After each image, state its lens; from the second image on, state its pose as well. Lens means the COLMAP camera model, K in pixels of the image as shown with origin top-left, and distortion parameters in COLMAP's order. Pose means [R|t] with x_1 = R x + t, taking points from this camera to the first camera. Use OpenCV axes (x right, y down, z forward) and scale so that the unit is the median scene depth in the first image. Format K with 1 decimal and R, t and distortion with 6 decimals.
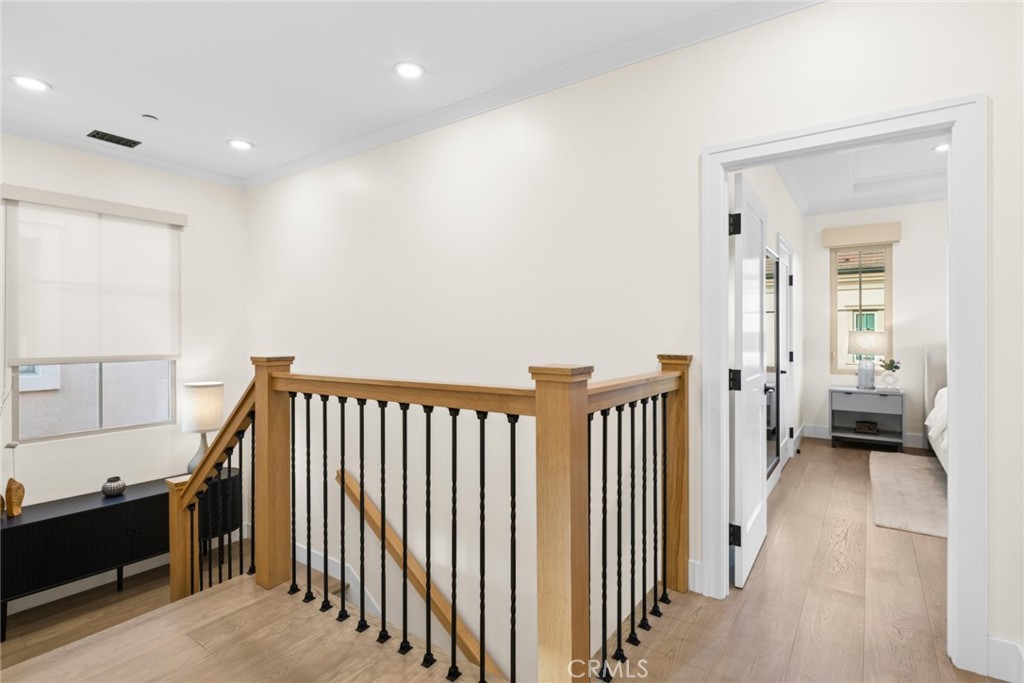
lens RADIAL K [[493.1, 0, 517.7], [0, 493.1, 335.6], [0, 0, 1]] dist [-0.021206, -0.000221]
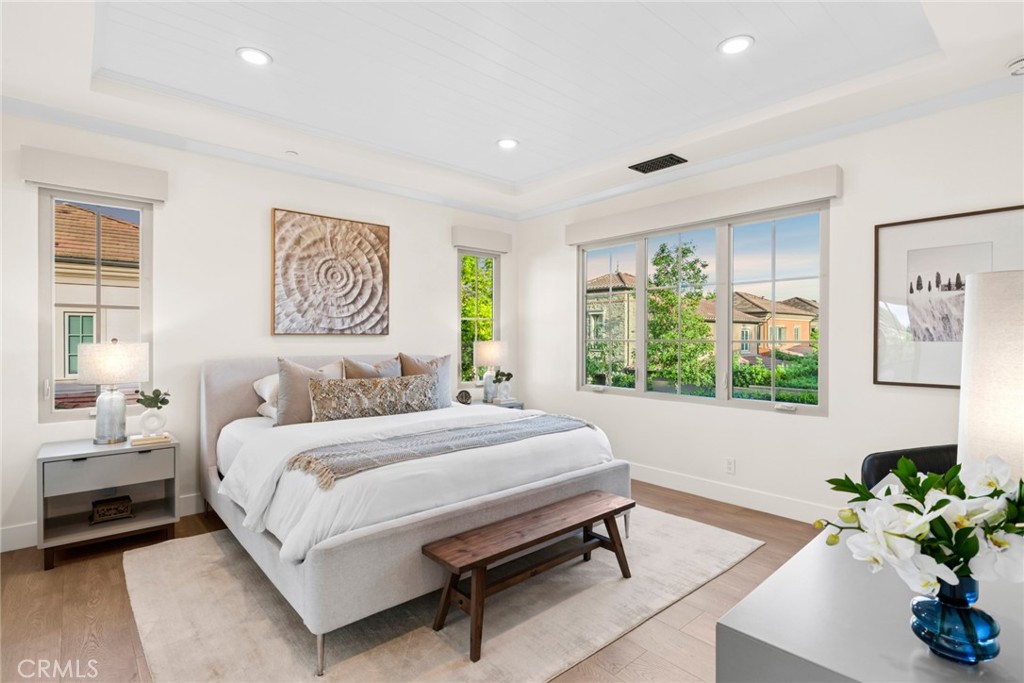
lens RADIAL K [[493.1, 0, 518.3], [0, 493.1, 340.0], [0, 0, 1]] dist [-0.021206, -0.000221]
pose [[0.243022, -0.004673, 0.970010, 0.279187], [0.006914, 0.999971, 0.003085, -0.010459], [-0.969996, 0.005957, 0.243047, 0.398558]]
